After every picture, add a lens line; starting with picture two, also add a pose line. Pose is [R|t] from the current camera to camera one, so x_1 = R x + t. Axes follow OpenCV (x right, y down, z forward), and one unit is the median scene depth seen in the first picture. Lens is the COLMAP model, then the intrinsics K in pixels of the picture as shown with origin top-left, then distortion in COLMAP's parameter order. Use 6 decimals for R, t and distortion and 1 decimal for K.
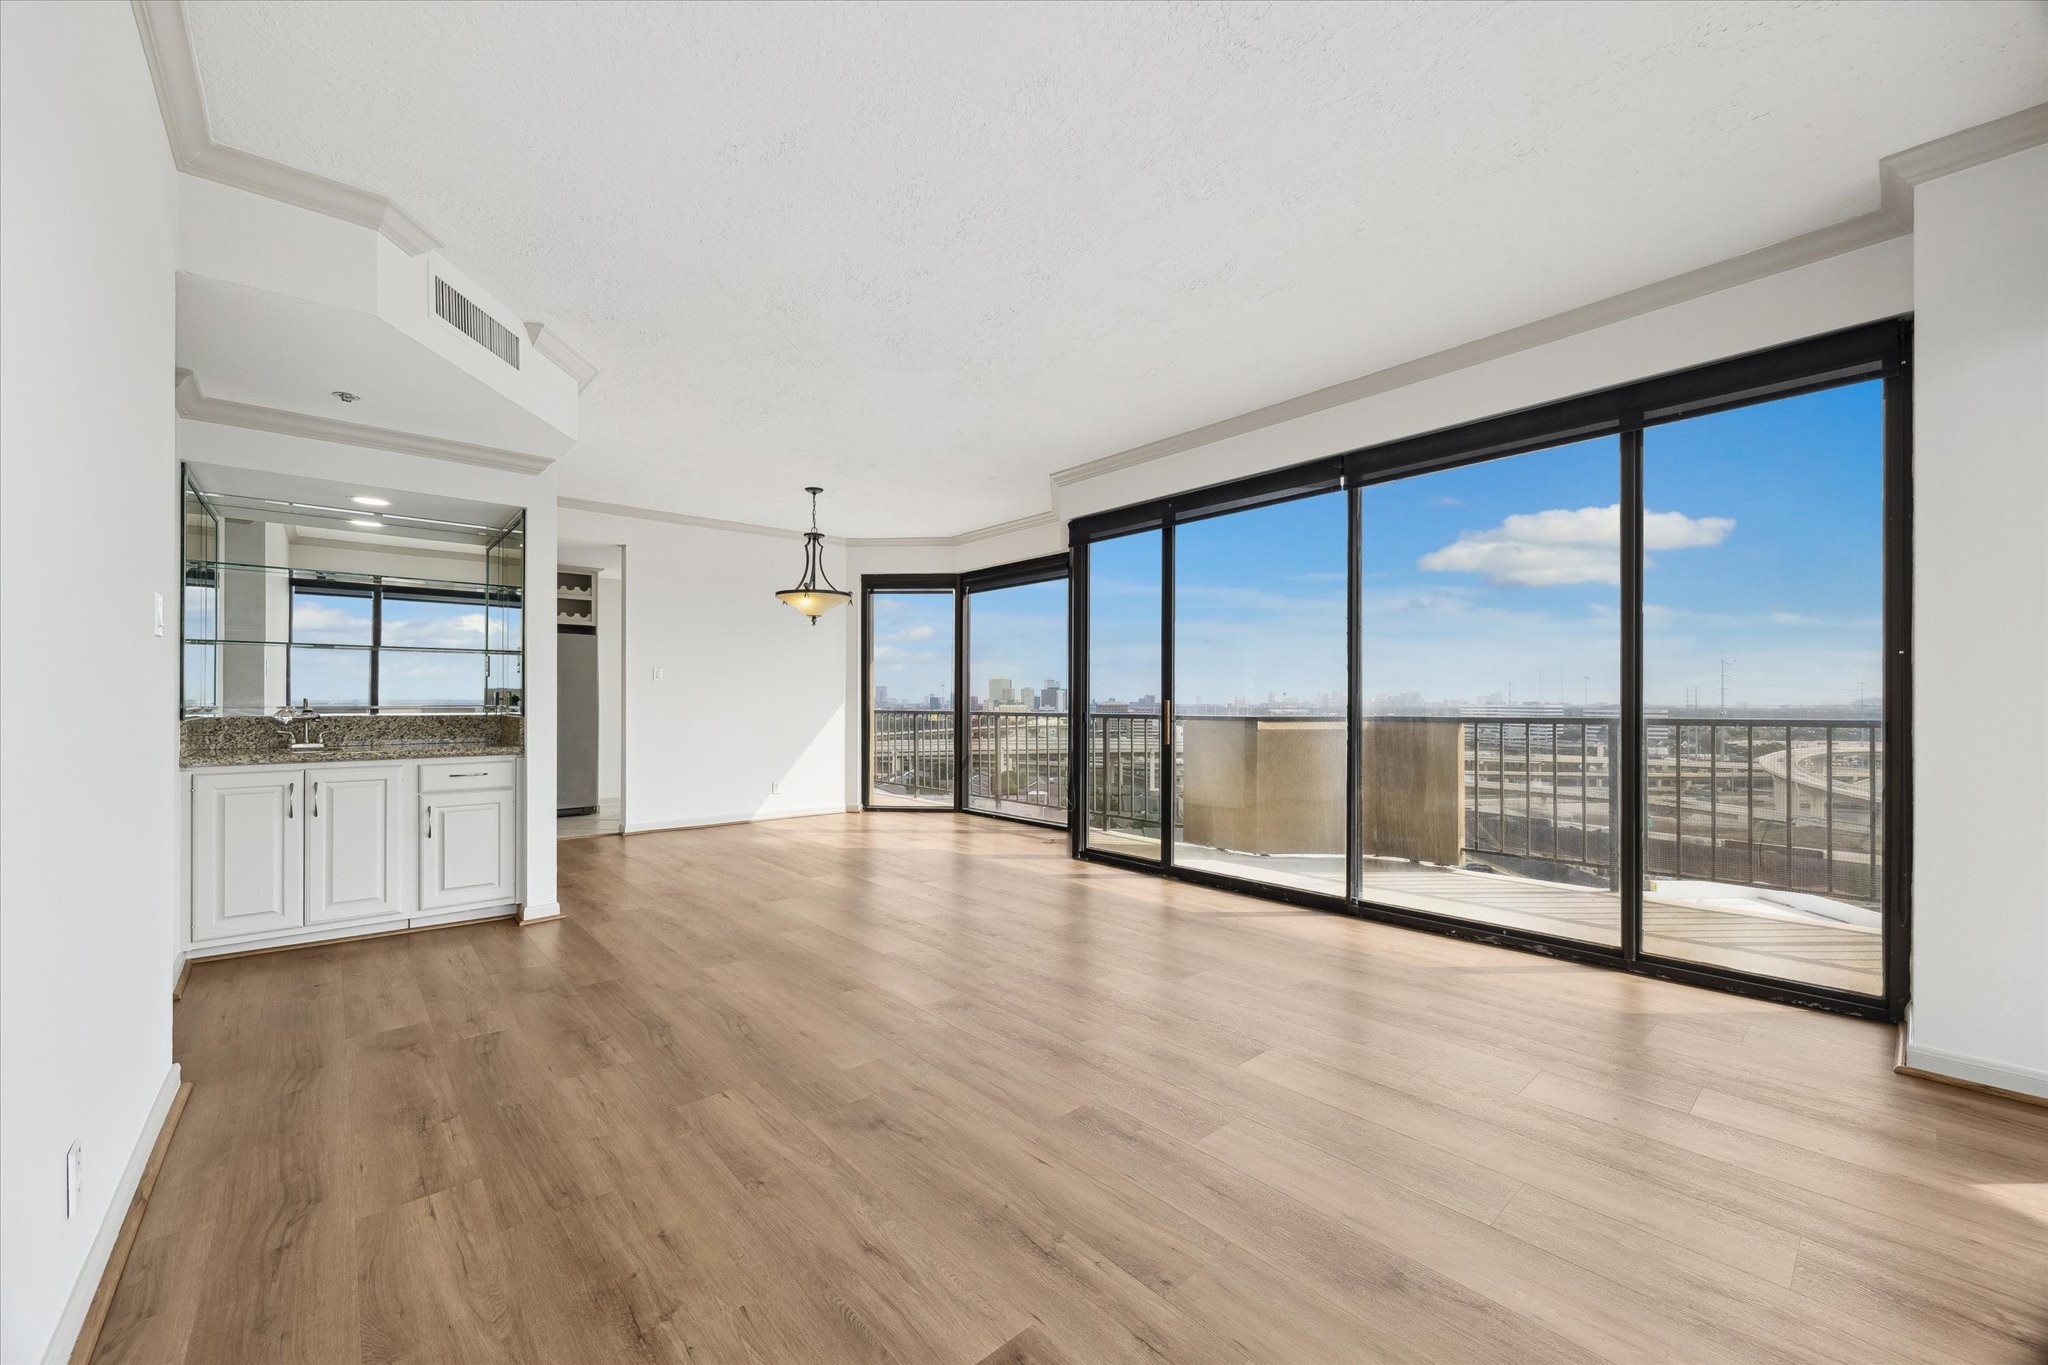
lens RADIAL K [[796.5, 0, 1022.2], [0, 796.5, 708.2], [0, 0, 1]] dist [-0.000127, 0.000012]
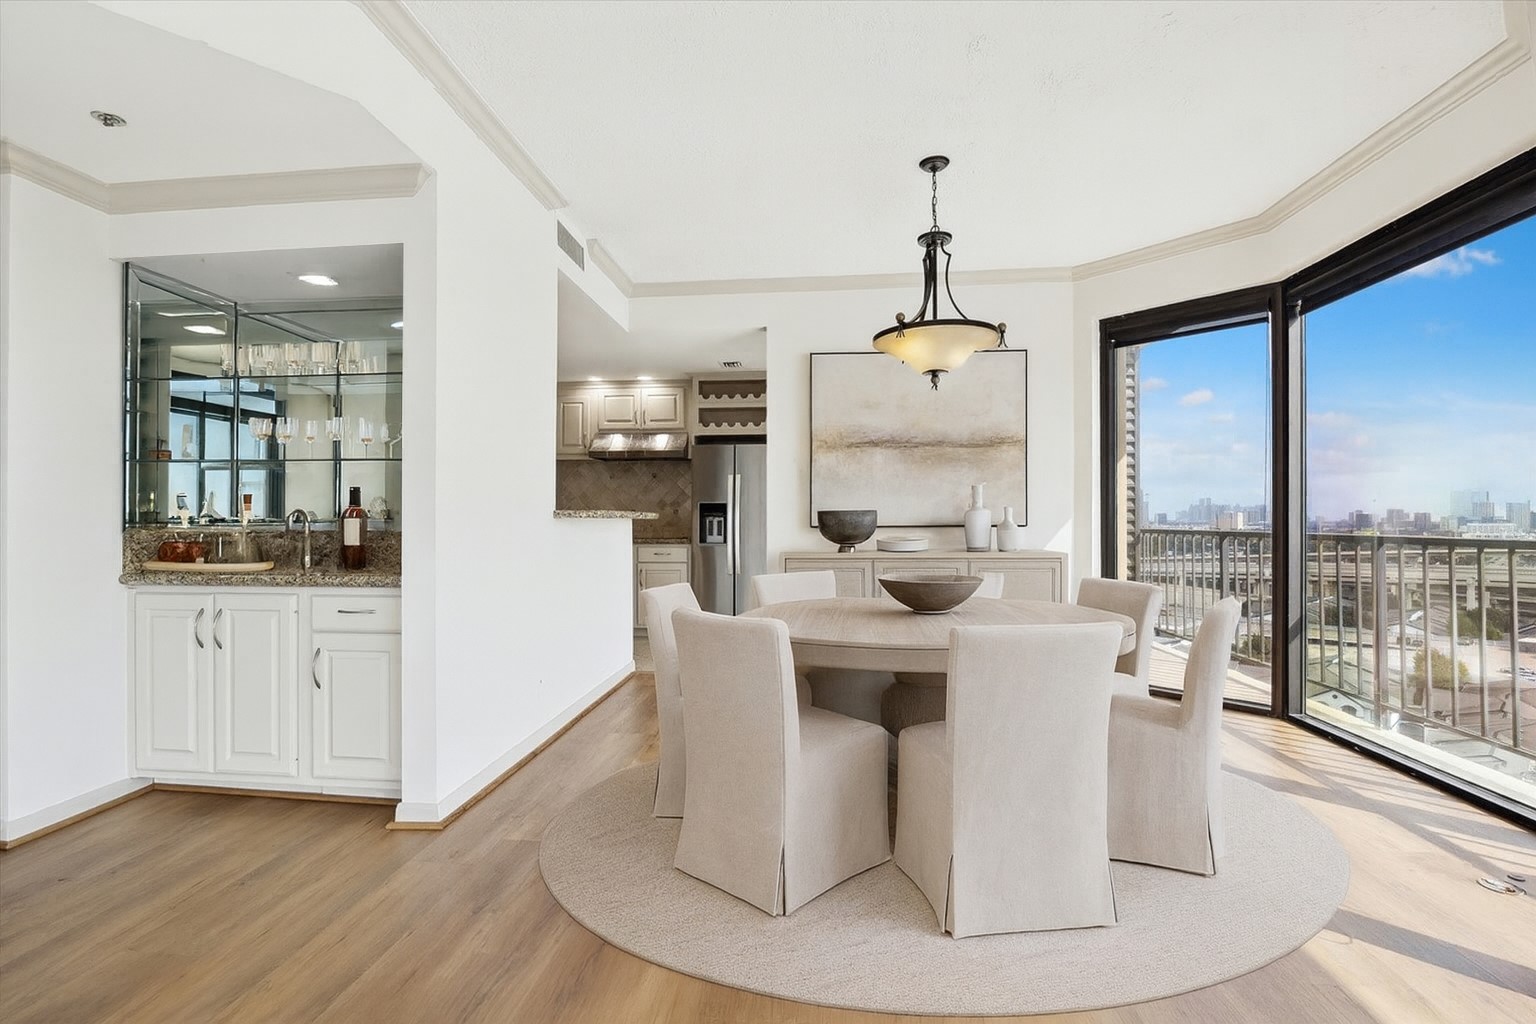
lens RADIAL K [[693.7, 0, 742.9], [0, 693.7, 521.2], [0, 0, 1]] dist [-0.001903, -0.000093]
pose [[0.670029, -0.010013, -0.742267, 0.029804], [0.002274, 0.999932, -0.011437, 0.004108], [0.742331, 0.005975, 0.670007, 0.536717]]
